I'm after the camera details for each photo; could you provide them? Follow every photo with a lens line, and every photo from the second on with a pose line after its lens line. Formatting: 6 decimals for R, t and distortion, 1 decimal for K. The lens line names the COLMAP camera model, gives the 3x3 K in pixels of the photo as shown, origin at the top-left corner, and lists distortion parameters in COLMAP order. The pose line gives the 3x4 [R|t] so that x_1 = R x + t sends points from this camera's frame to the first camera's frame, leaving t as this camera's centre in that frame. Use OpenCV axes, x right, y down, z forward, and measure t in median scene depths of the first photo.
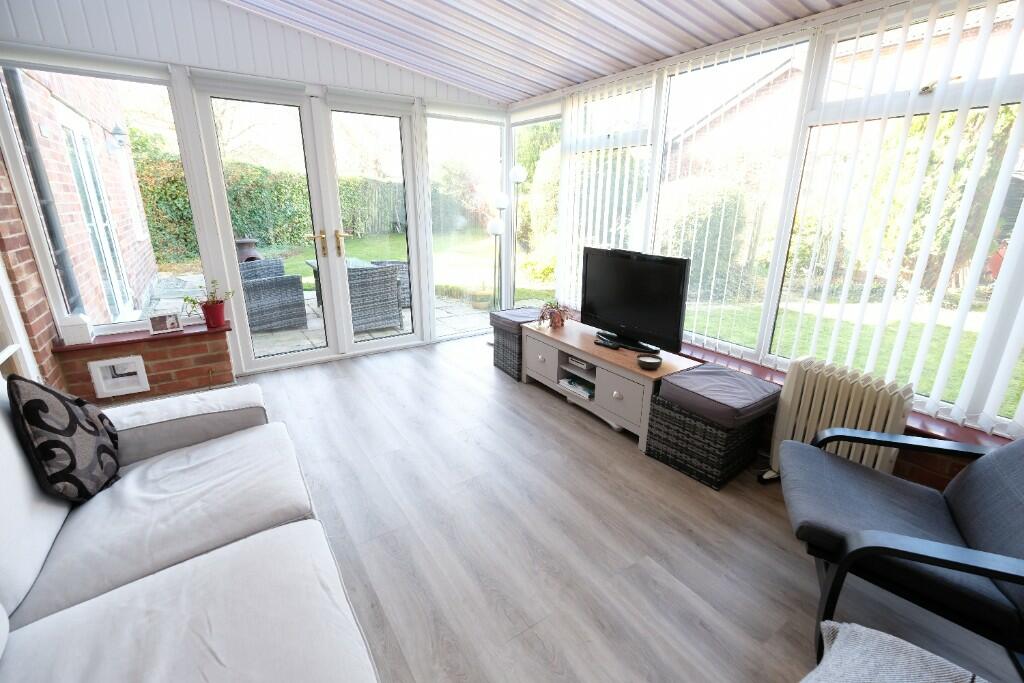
lens RADIAL K [[446.6, 0, 510.4], [0, 446.6, 336.6], [0, 0, 1]] dist [-0.000709, 0.000516]
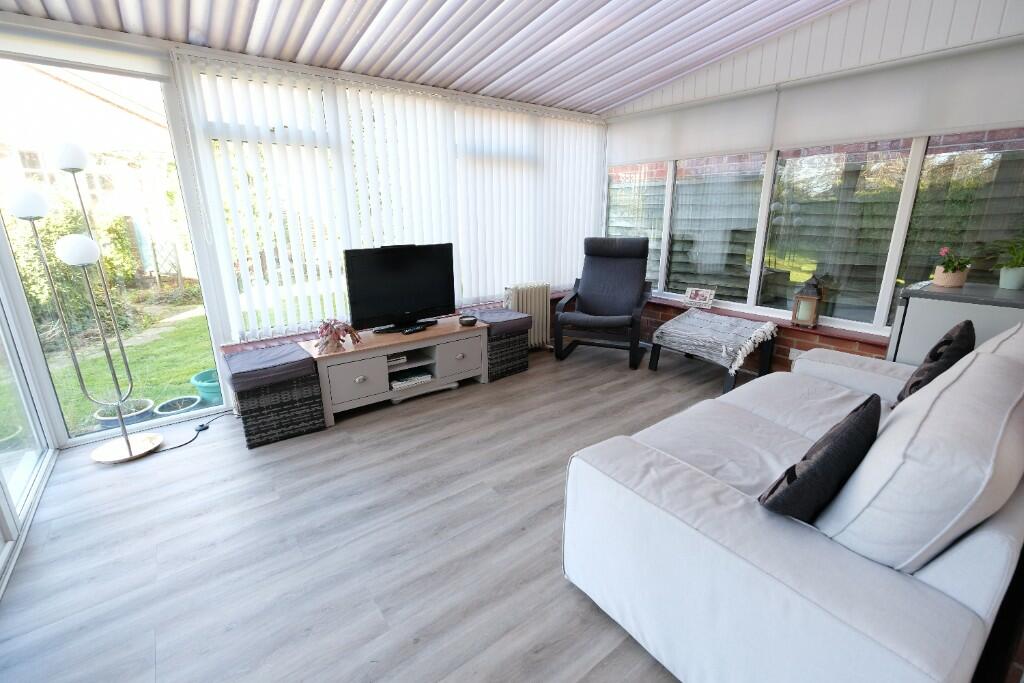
lens RADIAL K [[446.6, 0, 510.4], [0, 446.6, 336.6], [0, 0, 1]] dist [-0.000709, 0.000516]
pose [[-0.074013, -0.292991, 0.953246, -0.871741], [0.293391, 0.907168, 0.301608, -0.234549], [-0.953123, 0.301997, 0.018819, 0.763221]]
